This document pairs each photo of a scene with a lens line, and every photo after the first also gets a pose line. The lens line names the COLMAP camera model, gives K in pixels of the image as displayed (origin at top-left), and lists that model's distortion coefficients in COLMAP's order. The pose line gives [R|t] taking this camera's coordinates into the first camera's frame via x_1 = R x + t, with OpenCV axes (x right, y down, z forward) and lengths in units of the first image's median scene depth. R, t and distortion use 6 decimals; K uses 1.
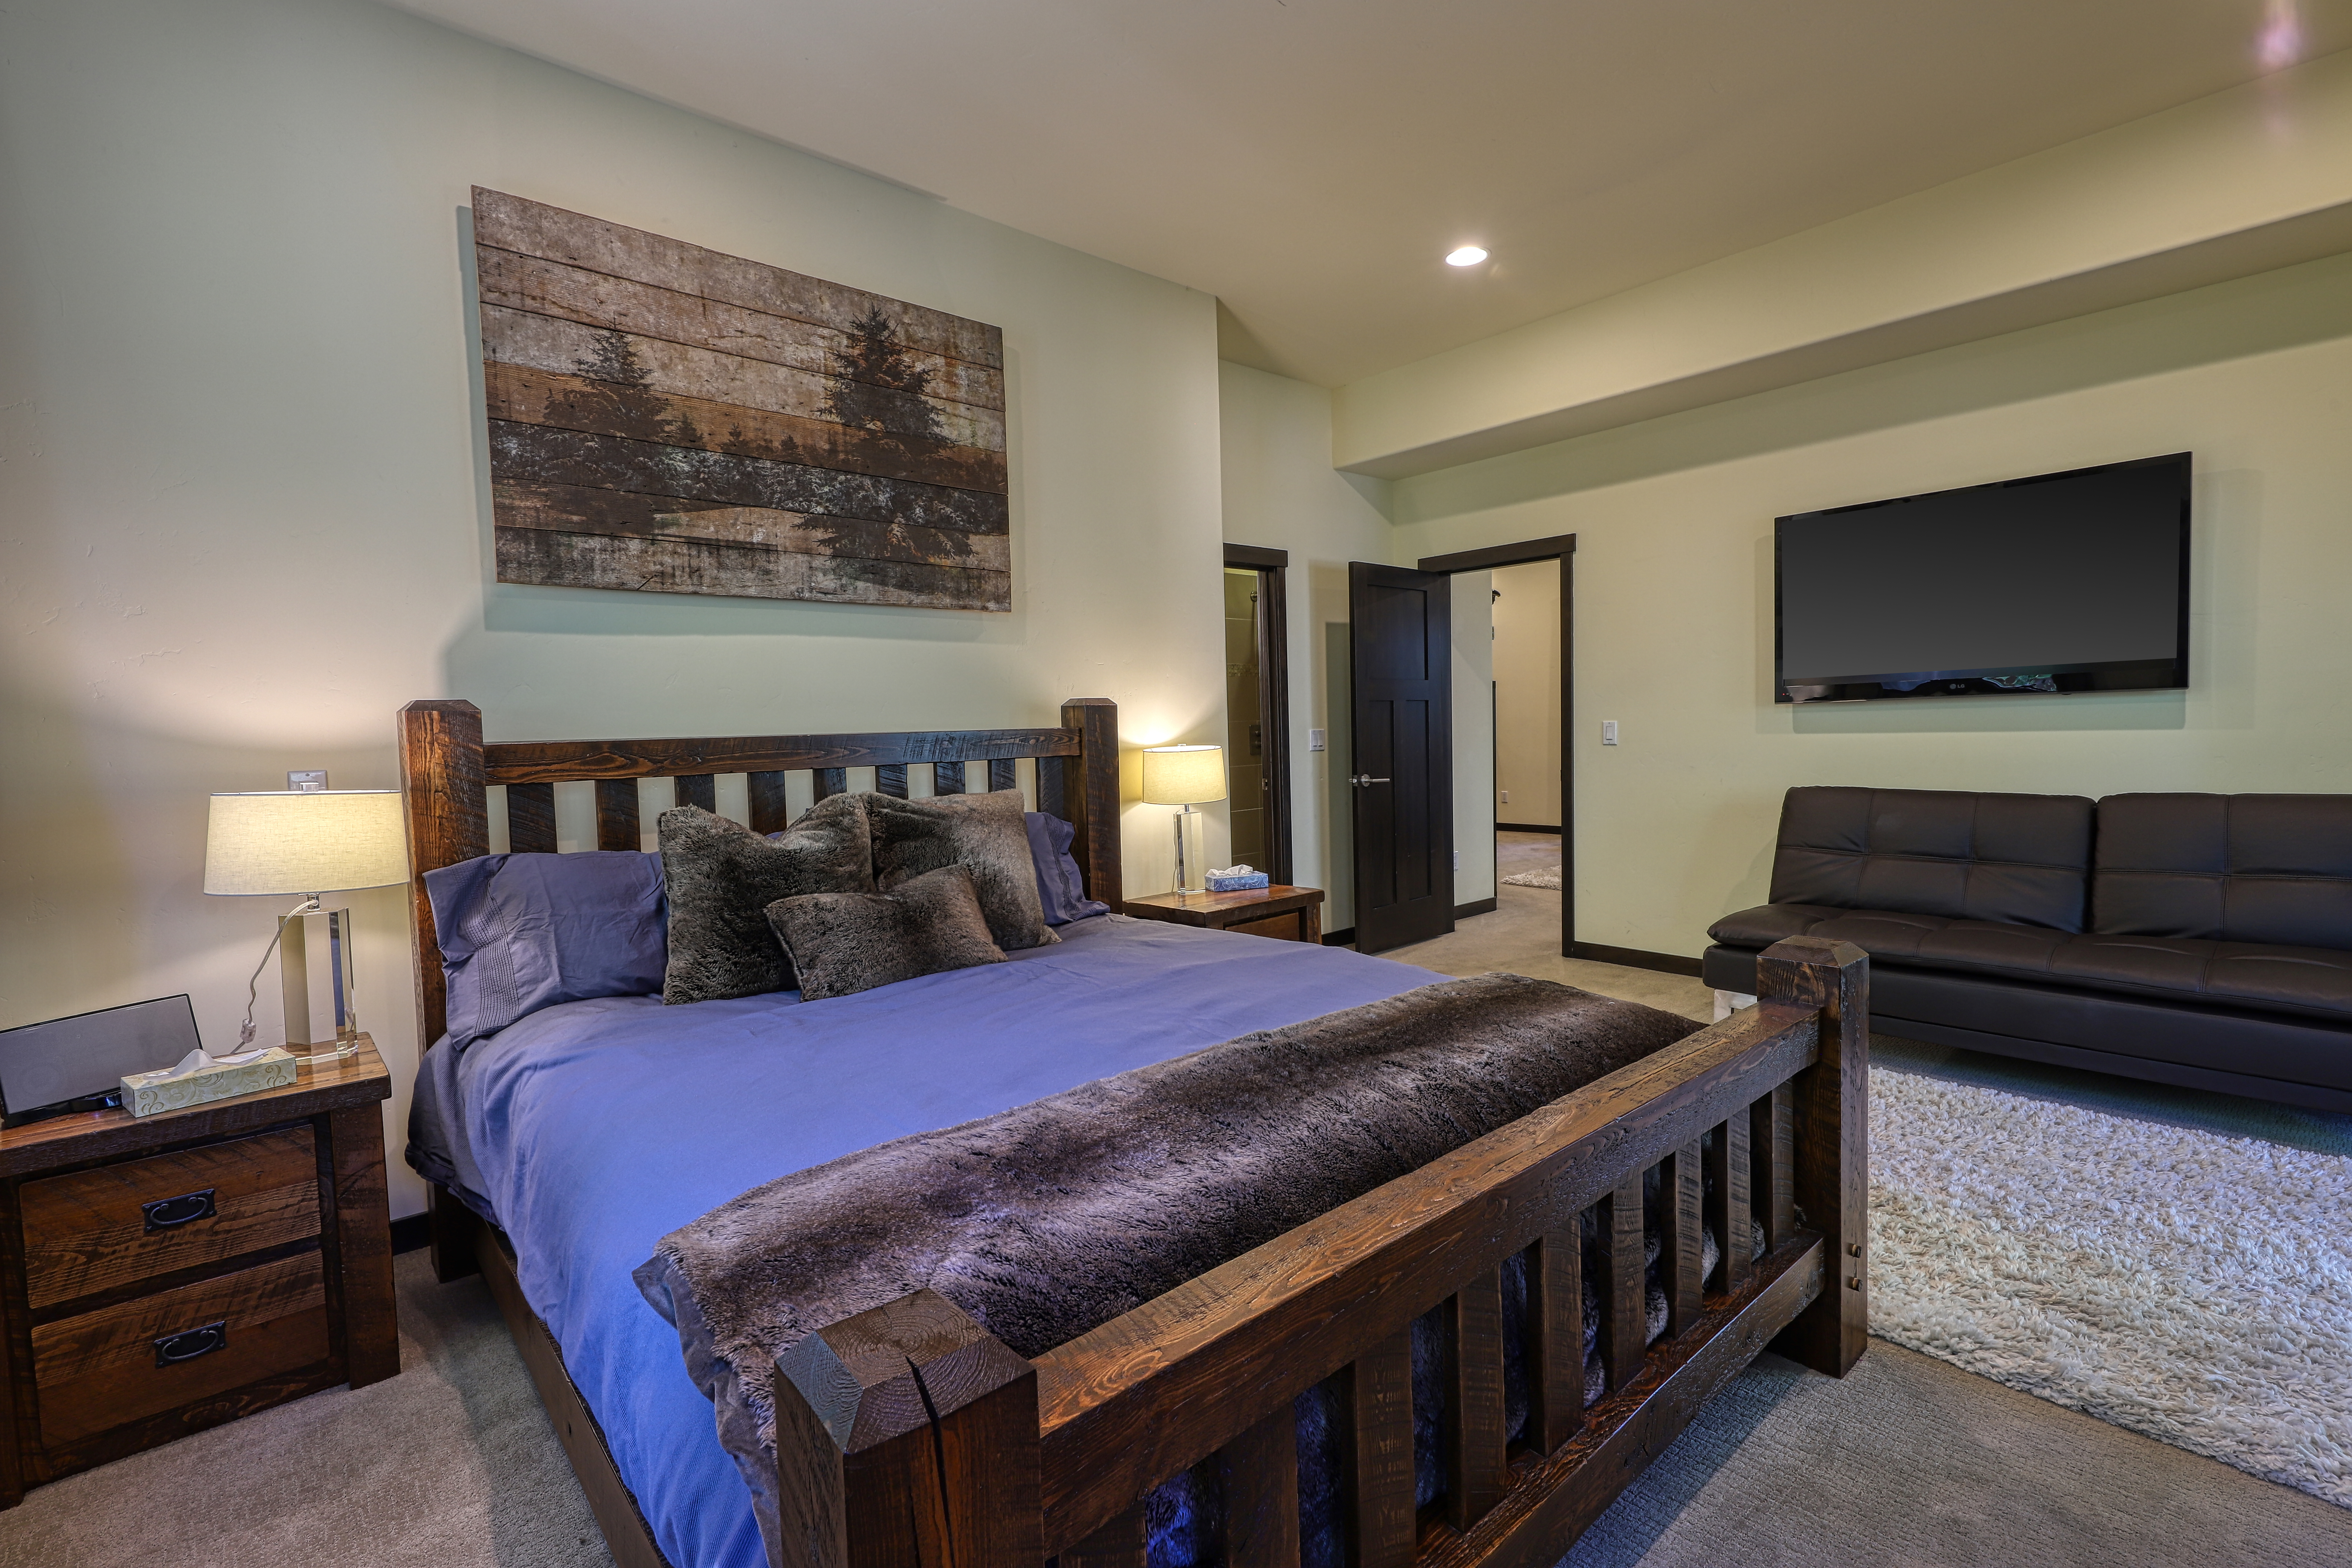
lens RADIAL K [[1052.7, 0, 1176.0], [0, 1052.7, 784.0], [0, 0, 1]] dist [-0.002379, -0.000371]
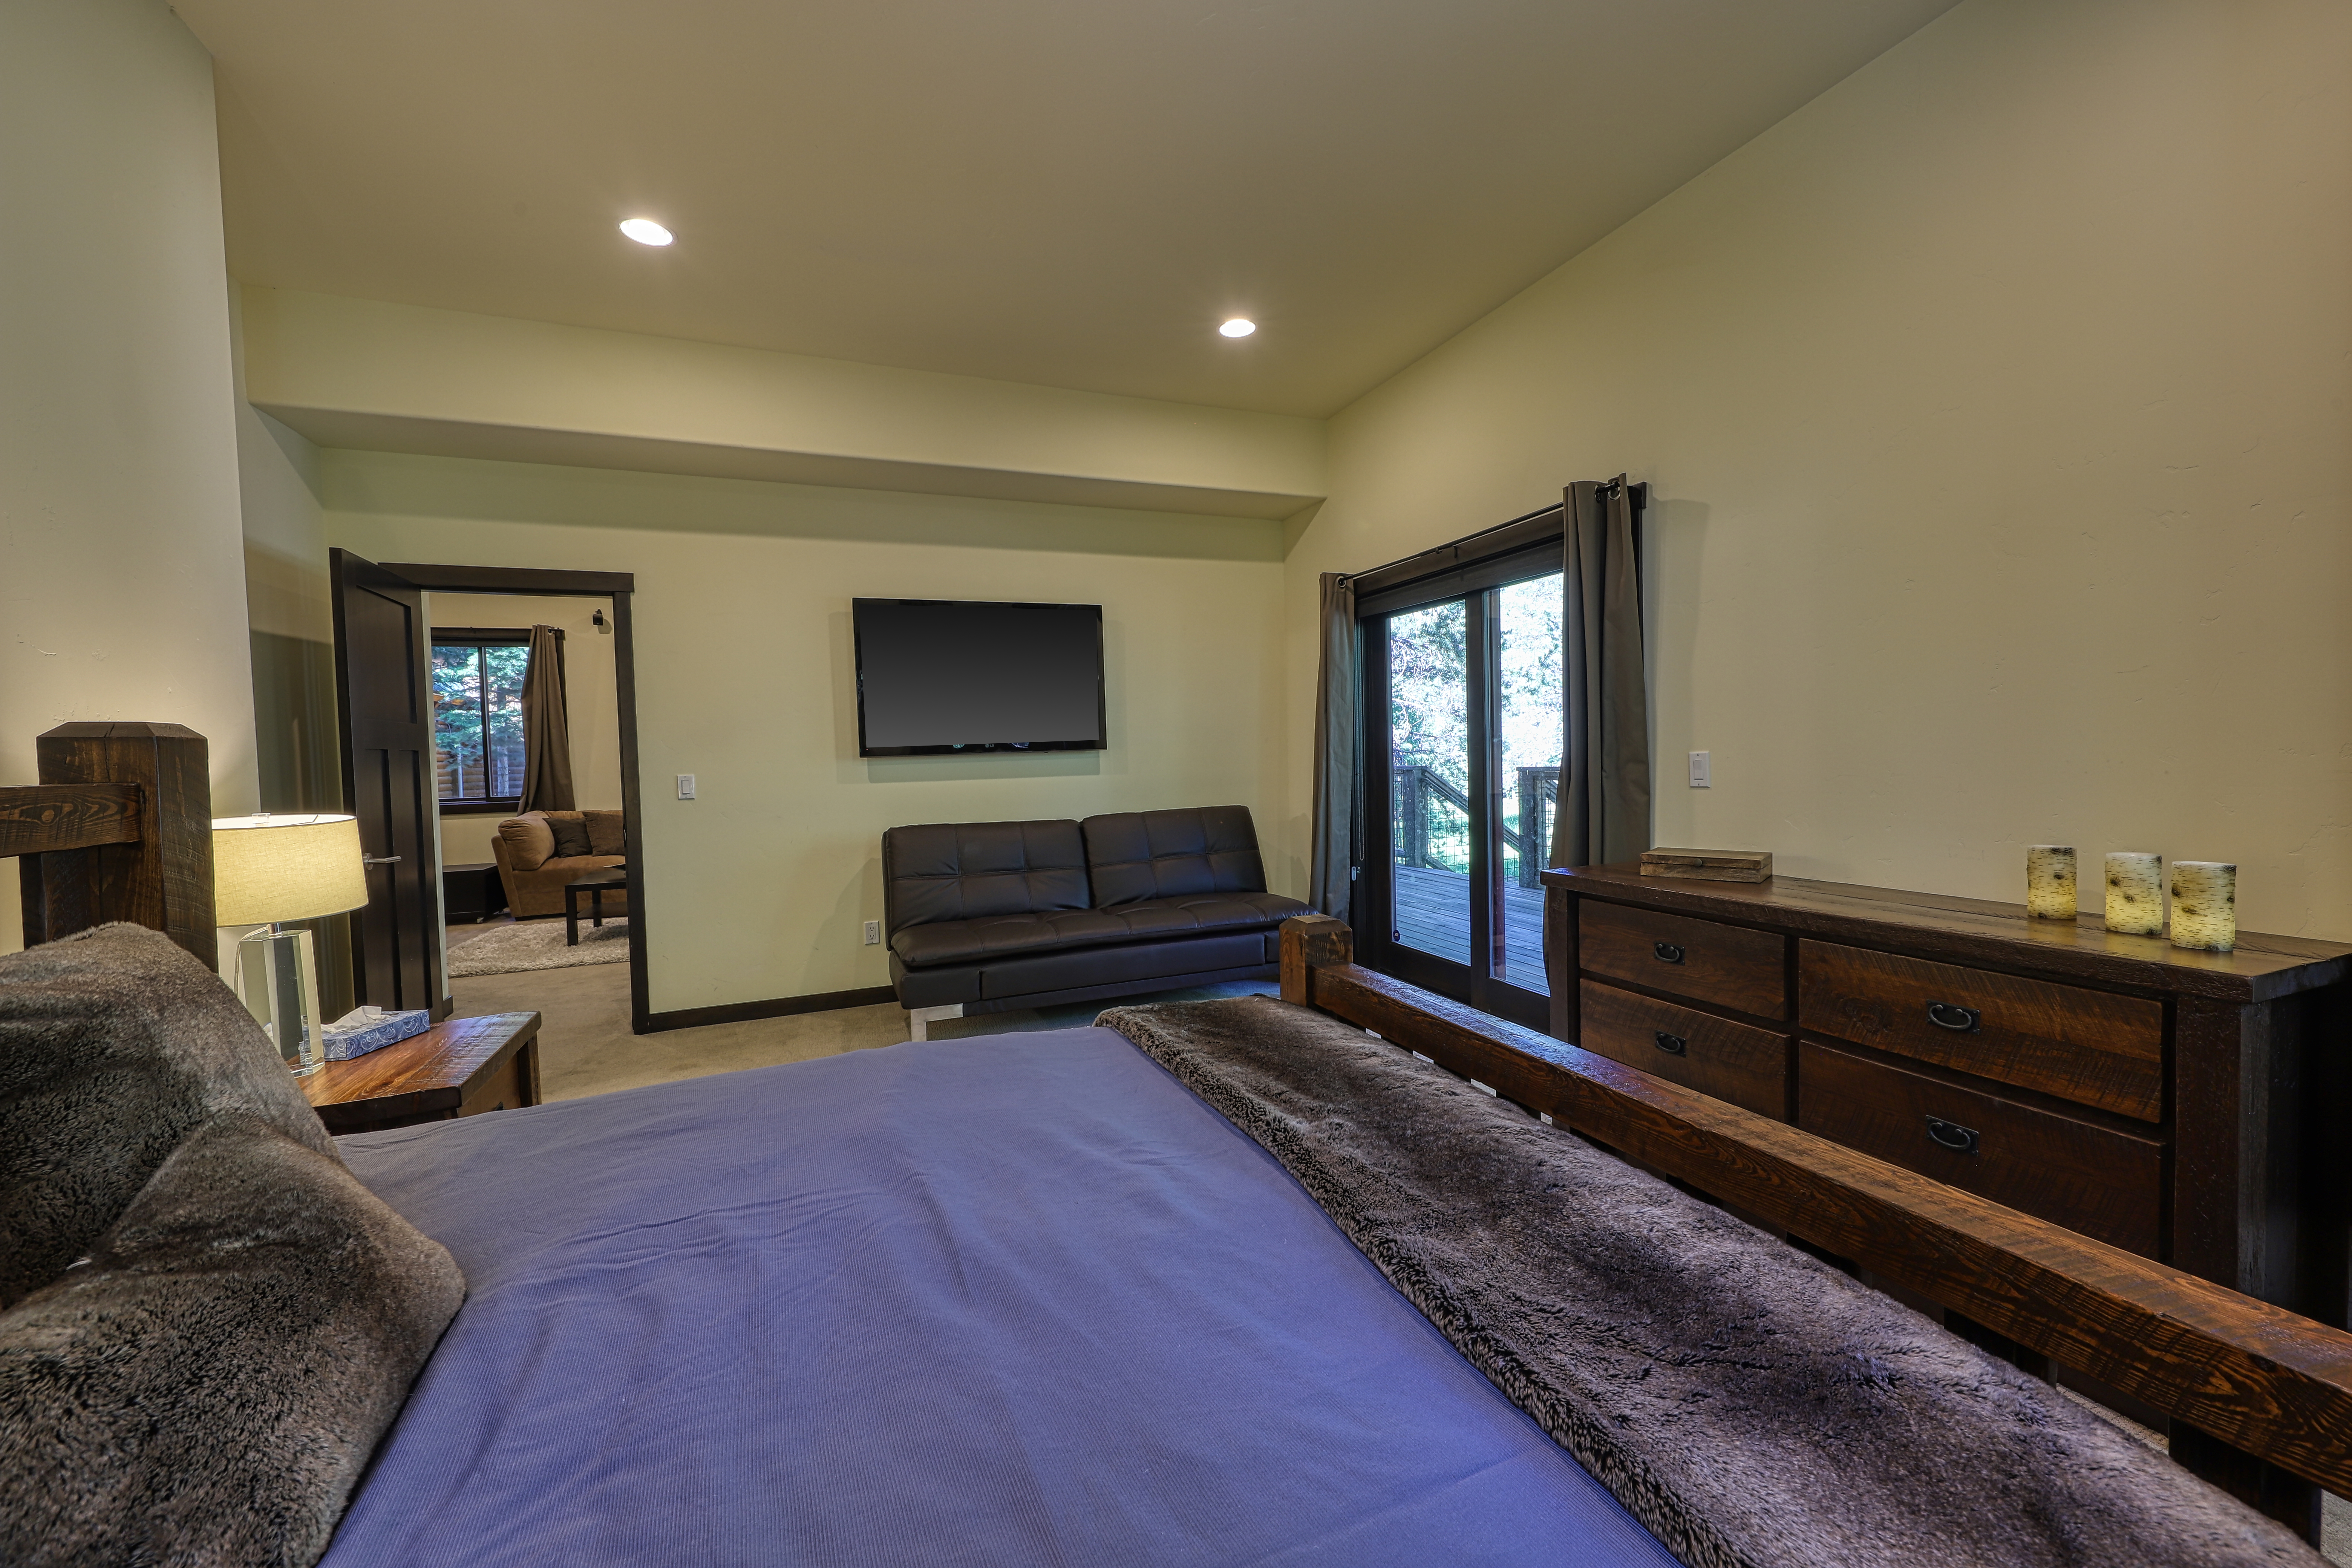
lens RADIAL K [[915.4, 0, 1176.0], [0, 915.4, 784.0], [0, 0, 1]] dist [0.001576, 0.000125]
pose [[0.323148, -0.014693, 0.946234, -0.316089], [0.071044, 0.997435, -0.008774, -0.015793], [-0.943678, 0.070060, 0.323363, 0.403821]]
